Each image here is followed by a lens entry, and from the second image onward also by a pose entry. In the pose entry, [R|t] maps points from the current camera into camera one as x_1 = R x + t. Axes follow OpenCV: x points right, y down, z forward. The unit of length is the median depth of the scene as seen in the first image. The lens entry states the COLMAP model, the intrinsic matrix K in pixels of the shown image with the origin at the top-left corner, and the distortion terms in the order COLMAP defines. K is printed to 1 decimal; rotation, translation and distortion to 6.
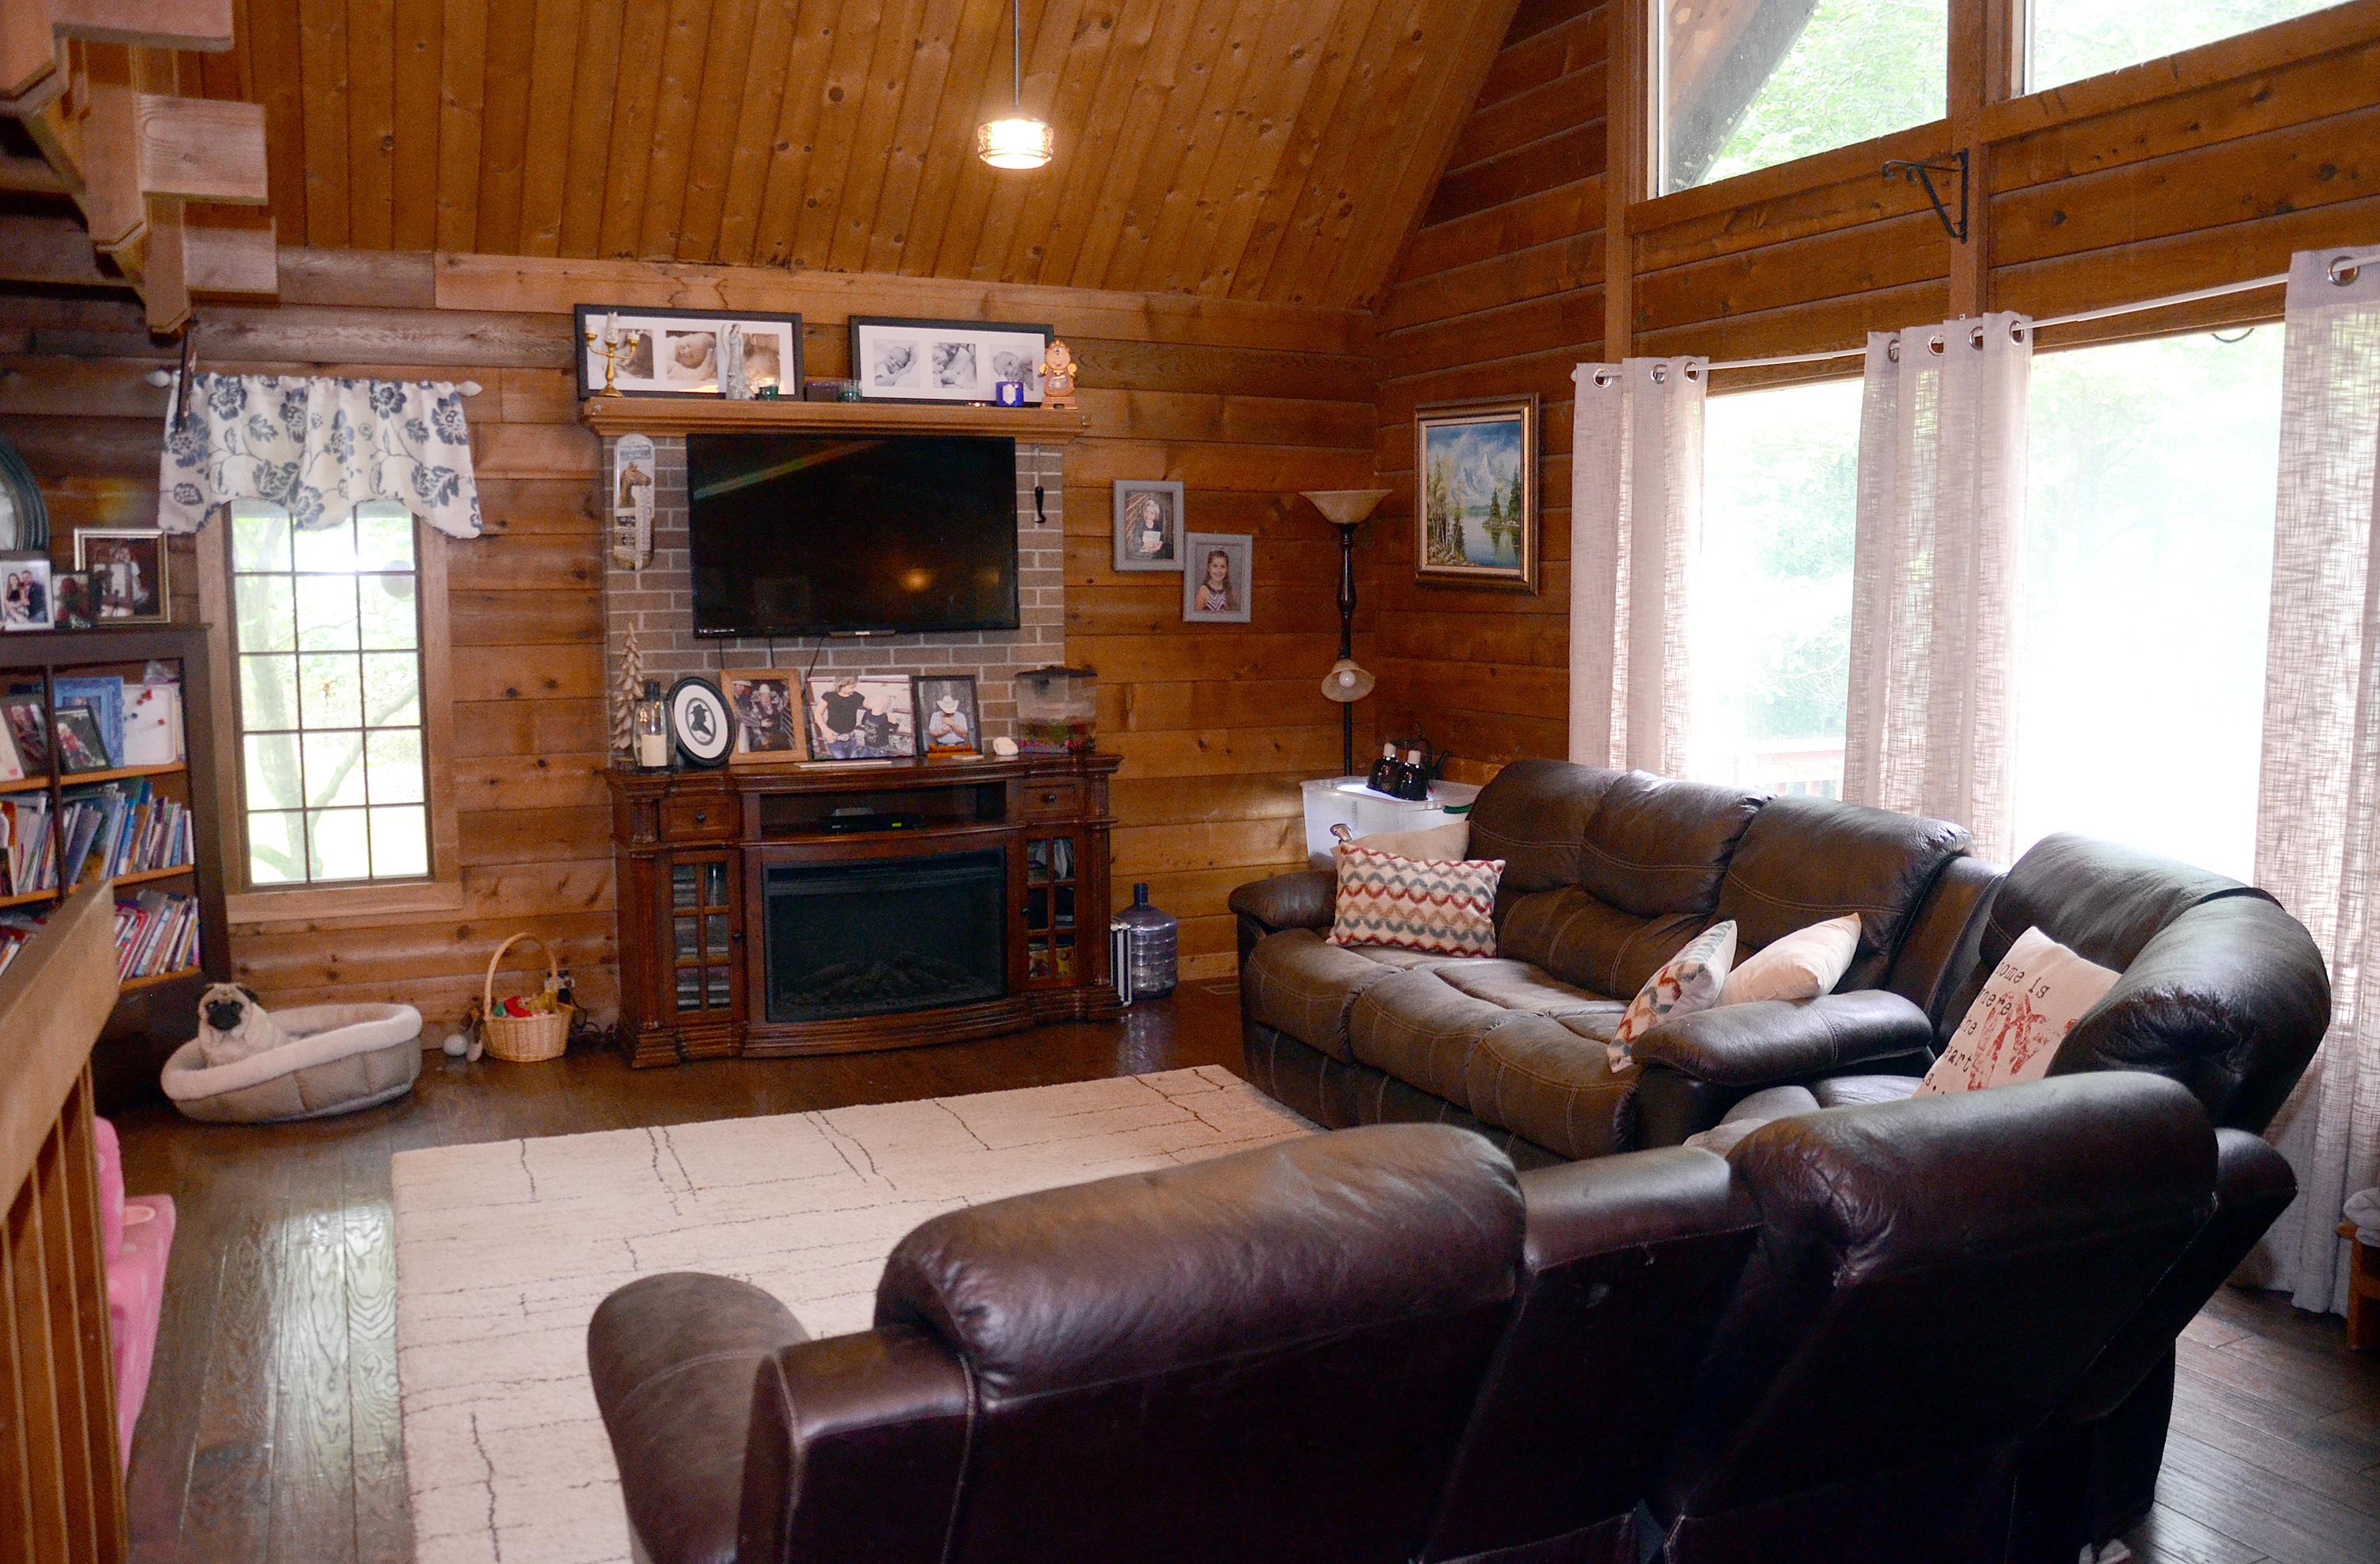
lens RADIAL K [[1871.2, 0, 1190.0], [0, 1871.2, 782.0], [0, 0, 1]] dist [-0.174334, 0.180303]
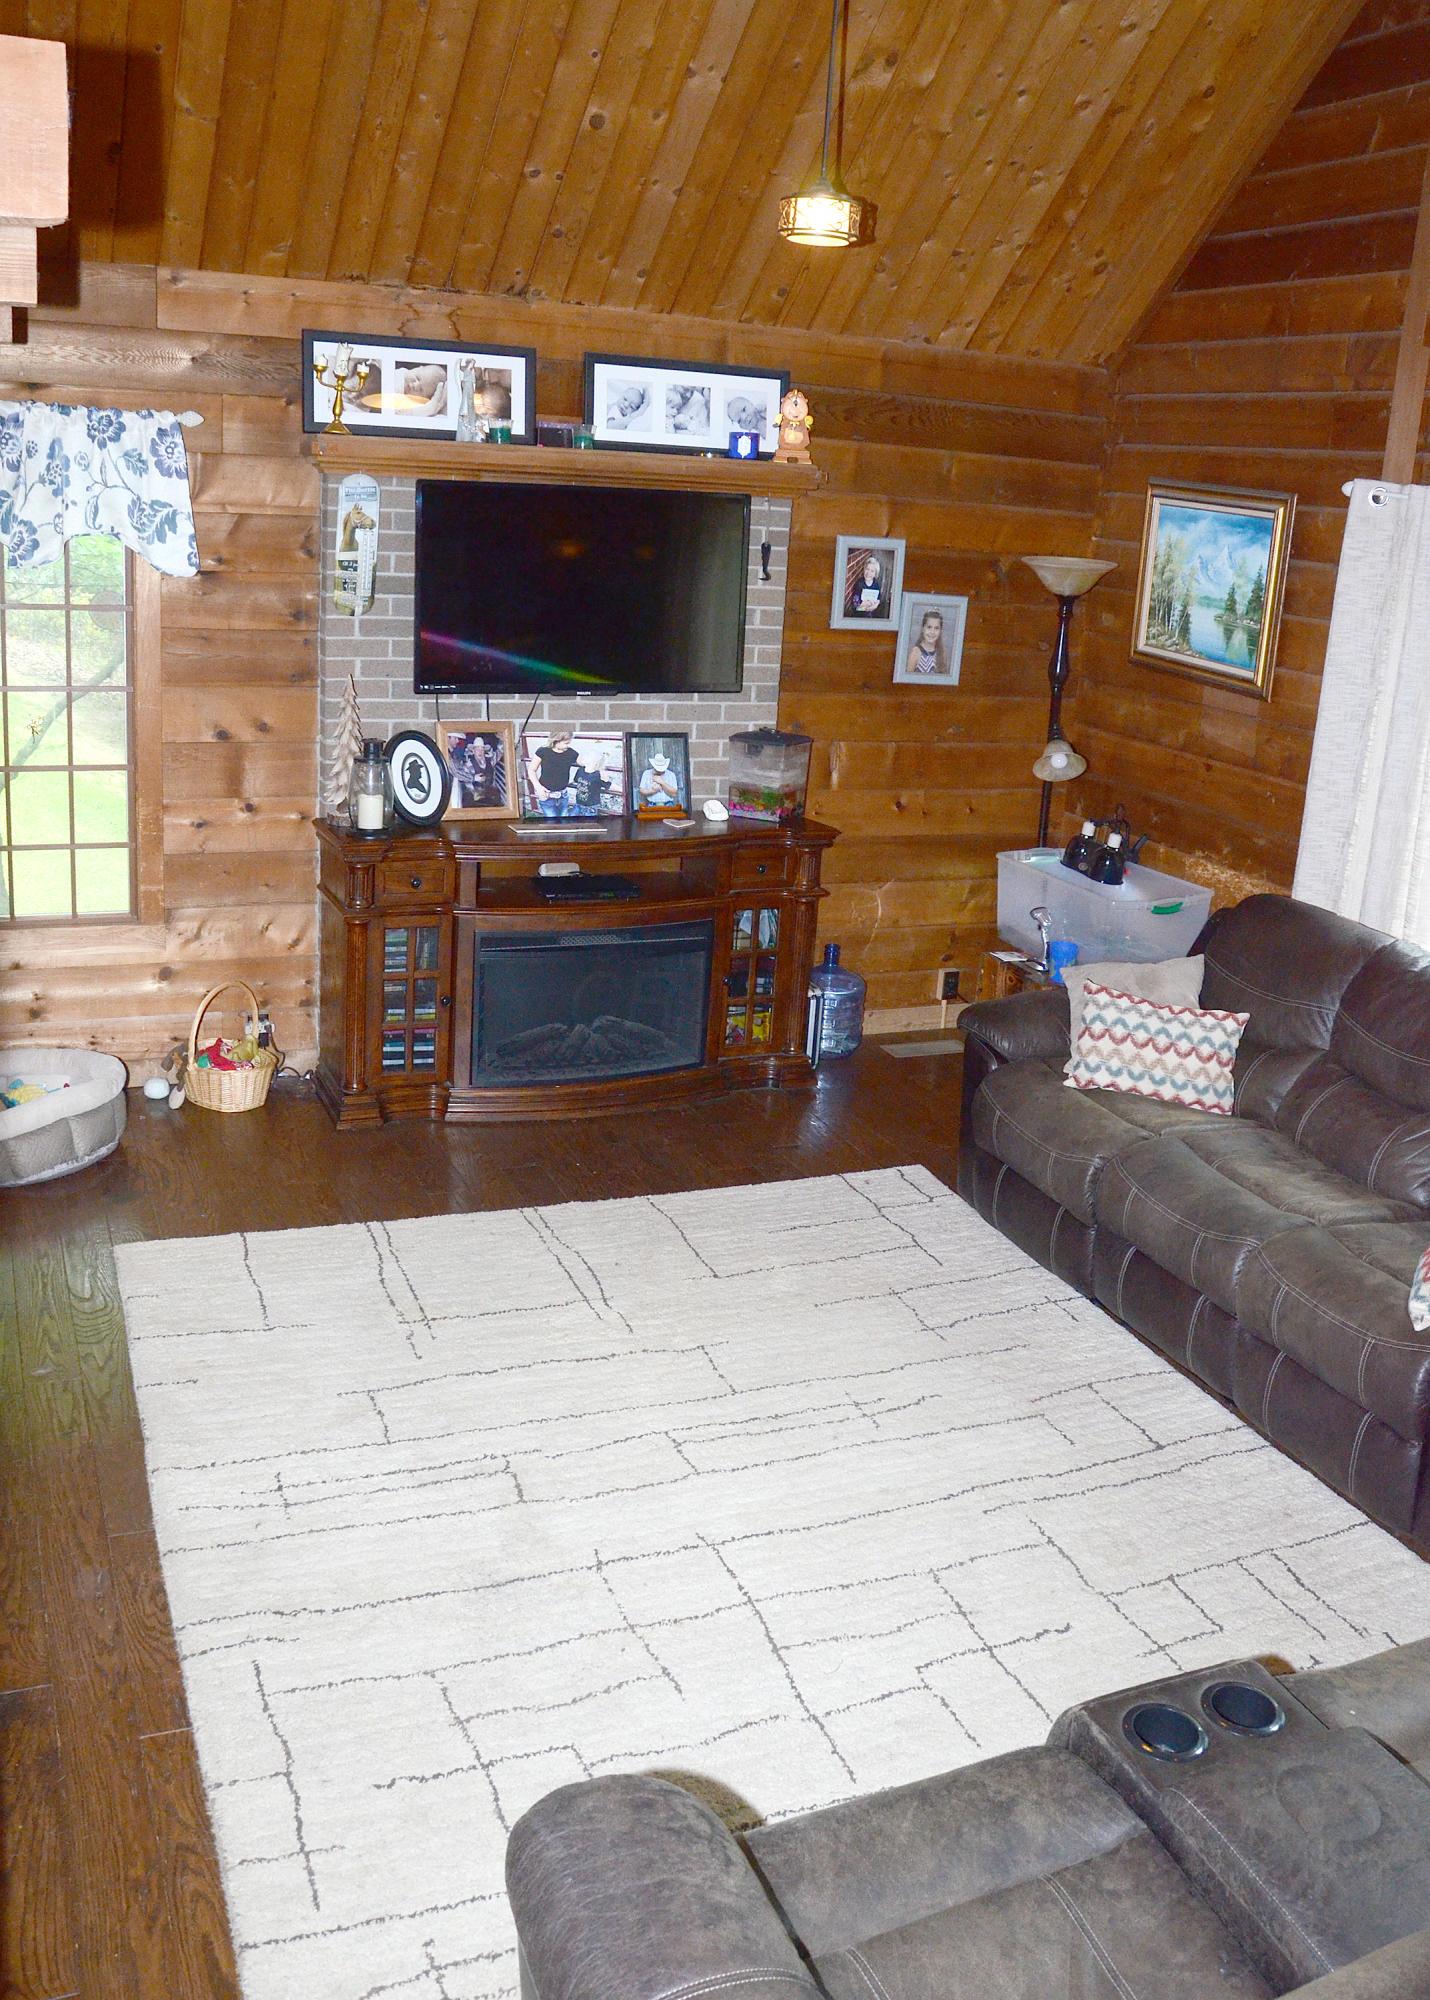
lens RADIAL K [[1711.3, 0, 712.2], [0, 1711.3, 921.4], [0, 0, 1]] dist [-0.154284, 0.129798]
pose [[0.997317, 0.072704, -0.008526, -0.093184], [-0.070655, 0.986517, 0.147624, -0.099250], [0.019143, -0.146626, 0.989007, 0.101553]]
